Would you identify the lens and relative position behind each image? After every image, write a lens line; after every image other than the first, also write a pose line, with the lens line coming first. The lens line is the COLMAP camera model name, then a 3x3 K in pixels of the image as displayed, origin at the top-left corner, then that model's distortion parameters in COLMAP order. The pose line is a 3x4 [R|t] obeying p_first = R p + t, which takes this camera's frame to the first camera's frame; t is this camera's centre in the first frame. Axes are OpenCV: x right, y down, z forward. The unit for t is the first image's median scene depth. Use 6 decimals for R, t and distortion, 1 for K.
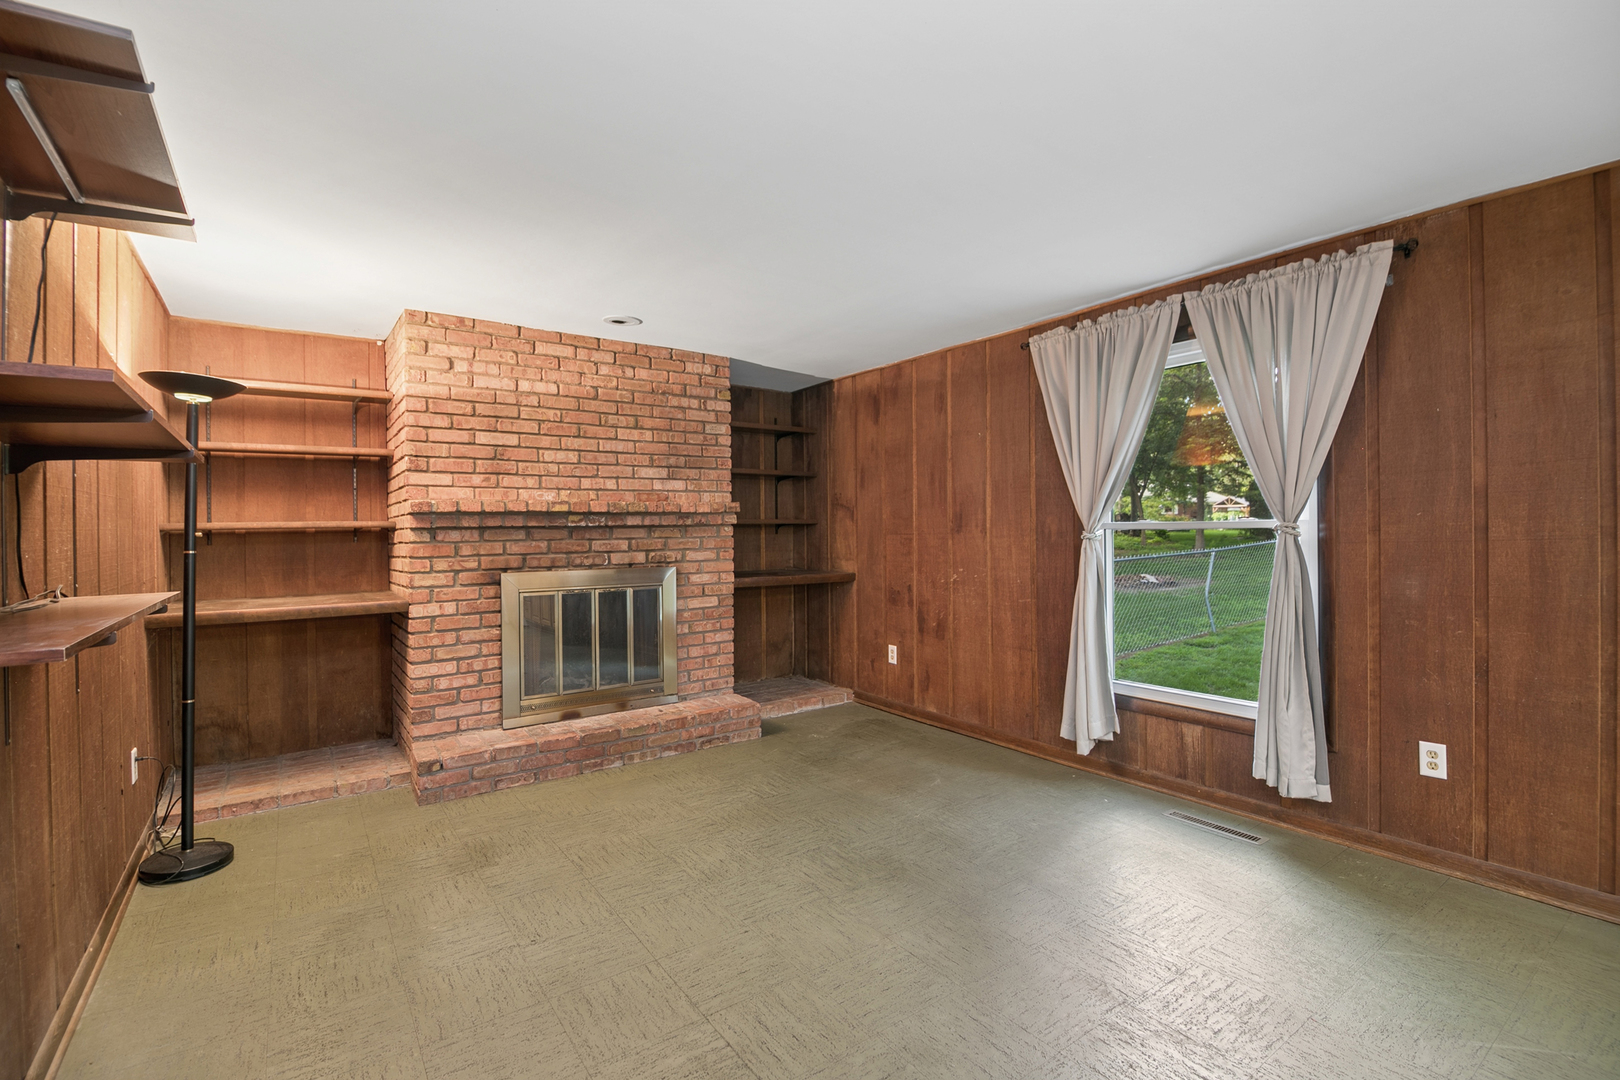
lens RADIAL K [[723.7, 0, 808.6], [0, 723.7, 532.1], [0, 0, 1]] dist [-0.000057, -0.000170]
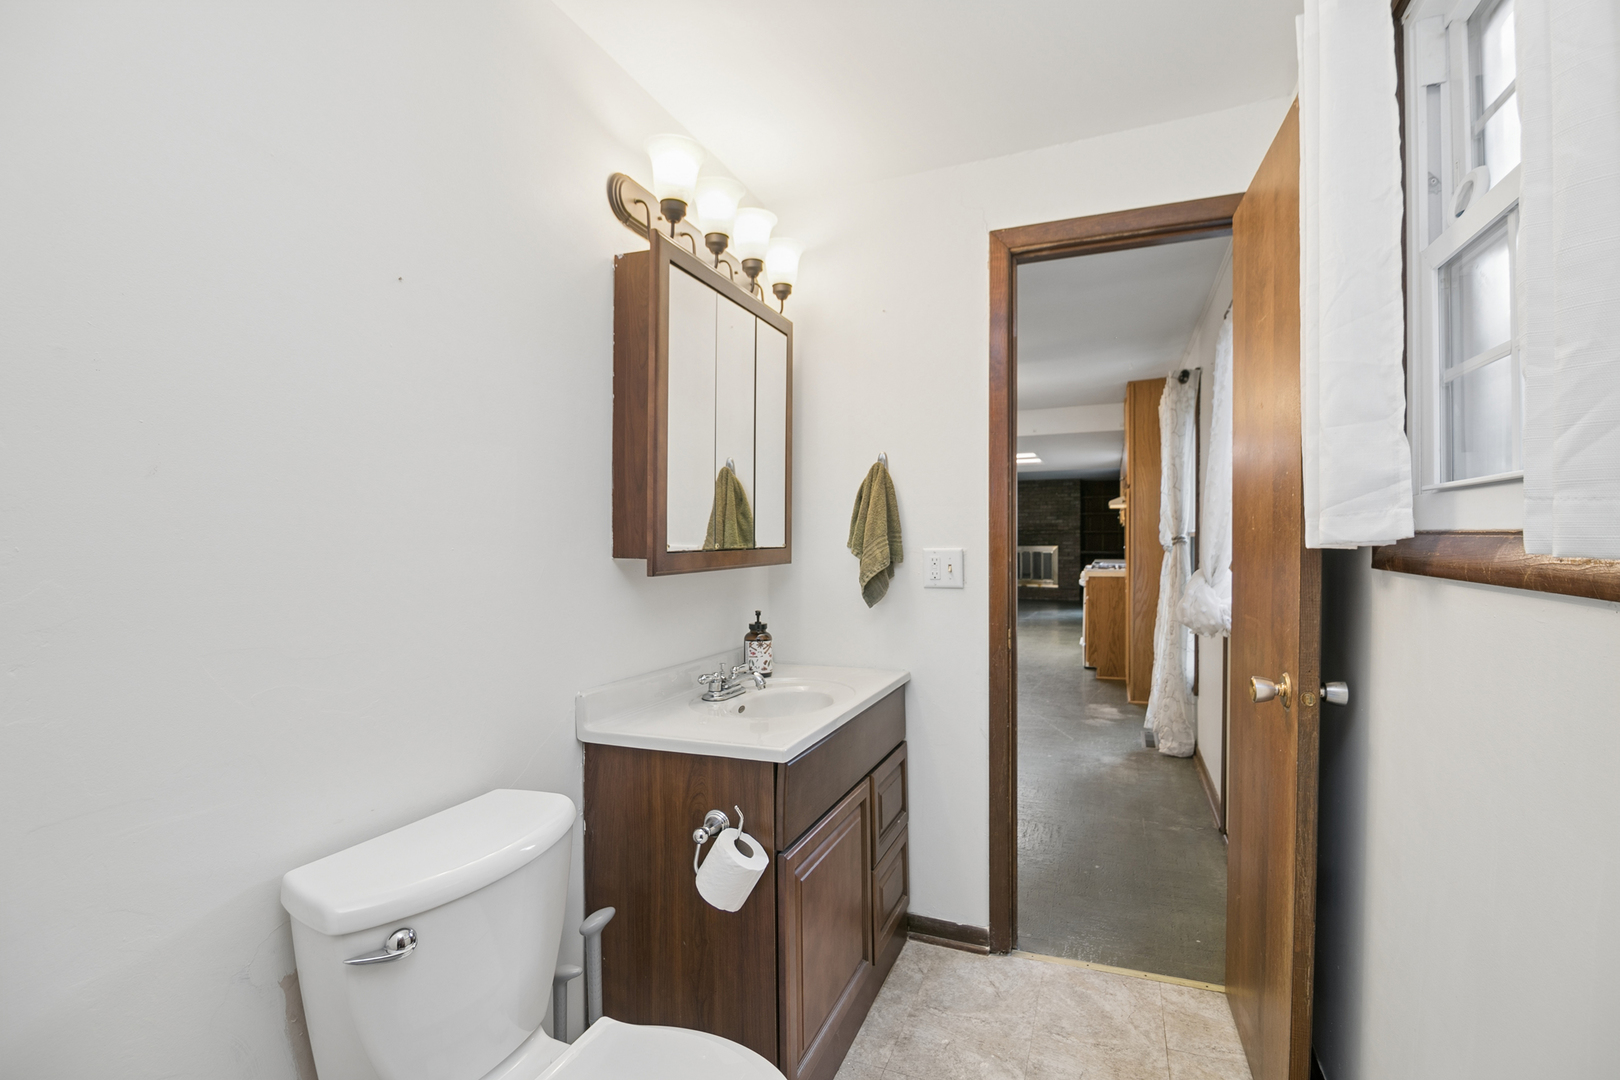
lens RADIAL K [[760.3, 0, 810.0], [0, 760.3, 540.0], [0, 0, 1]] dist [-0.002172, -0.000309]
pose [[0.525766, 0.016904, -0.850461, 2.076244], [-0.005613, 0.999850, 0.016403, -0.028843], [0.850611, -0.003850, 0.525782, -1.693835]]
